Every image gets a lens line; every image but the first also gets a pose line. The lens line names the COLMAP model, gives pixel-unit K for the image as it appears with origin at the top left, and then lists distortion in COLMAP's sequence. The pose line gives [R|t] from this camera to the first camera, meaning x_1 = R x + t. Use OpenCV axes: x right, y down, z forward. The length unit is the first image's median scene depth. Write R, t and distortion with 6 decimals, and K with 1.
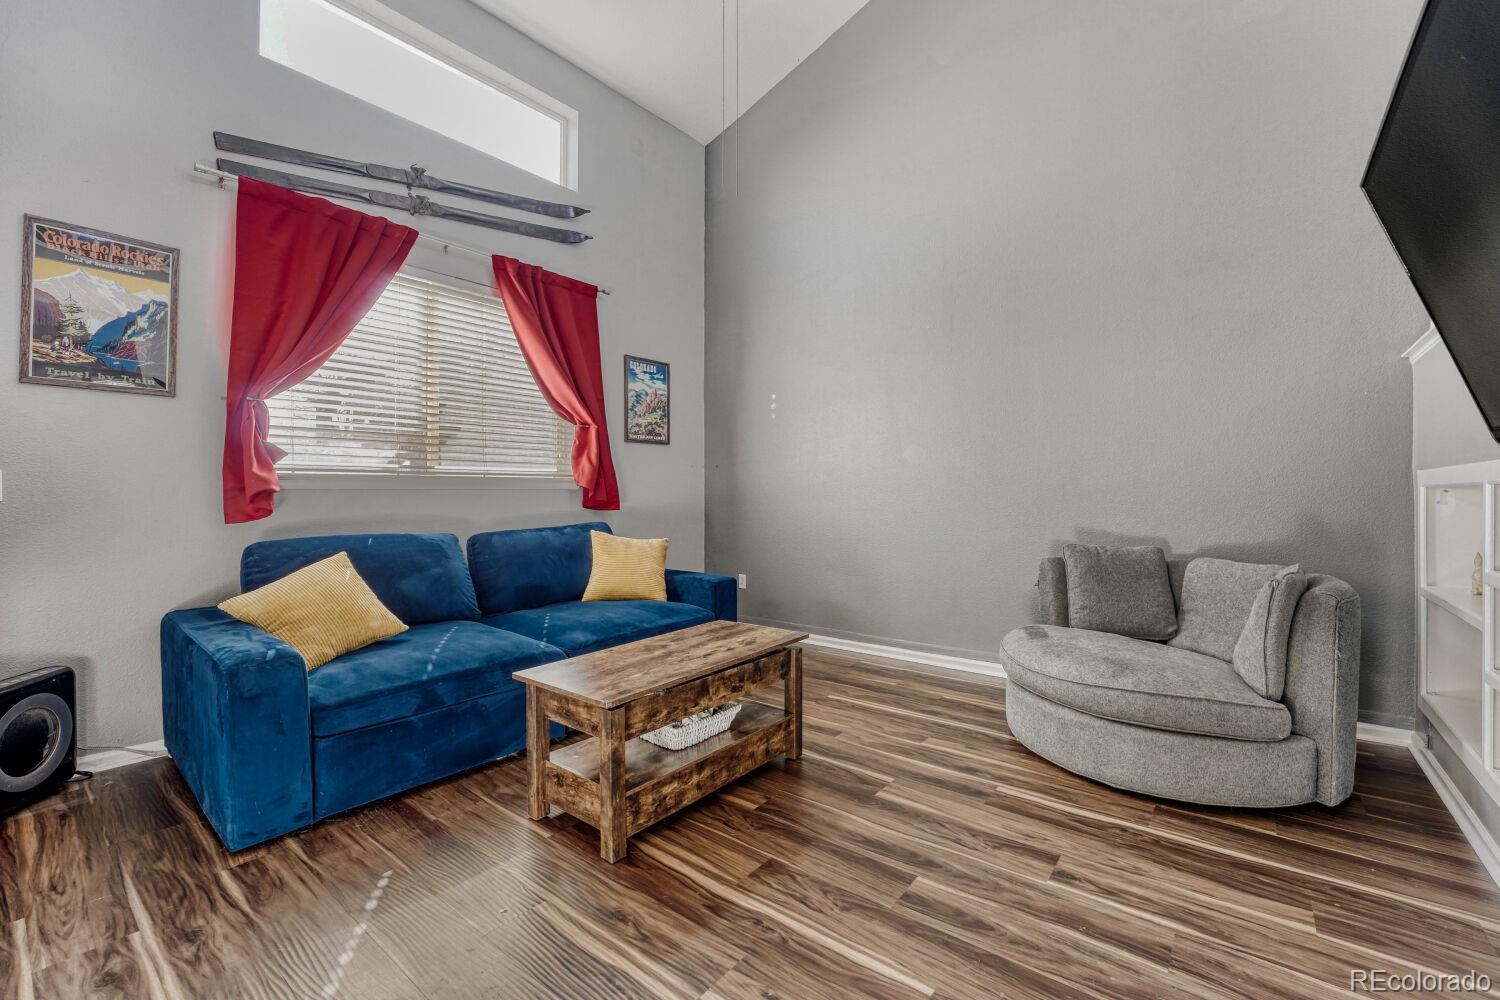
lens RADIAL K [[696.0, 0, 812.2], [0, 696.0, 502.2], [0, 0, 1]] dist [-0.014136, -0.000221]
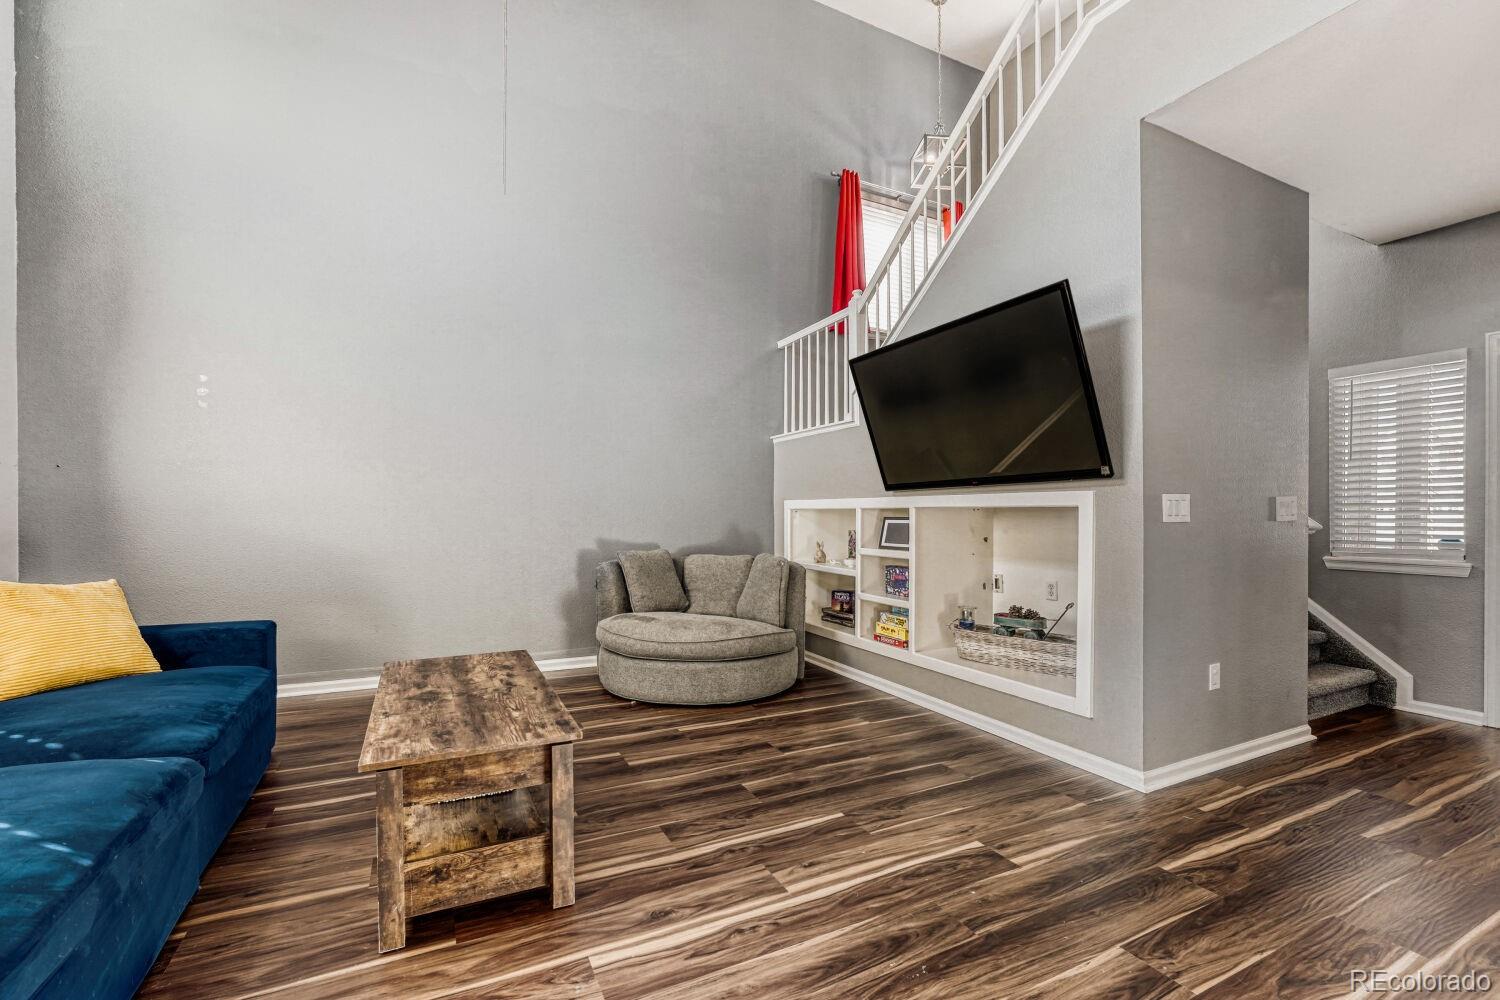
lens RADIAL K [[600.5, 0, 810.7], [0, 600.5, 519.4], [0, 0, 1]] dist [-0.007456, 0.001216]
pose [[0.403107, -0.006319, 0.915131, -0.808698], [0.004110, 0.999979, 0.005095, -0.005686], [-0.915144, 0.001708, 0.403124, 0.334624]]
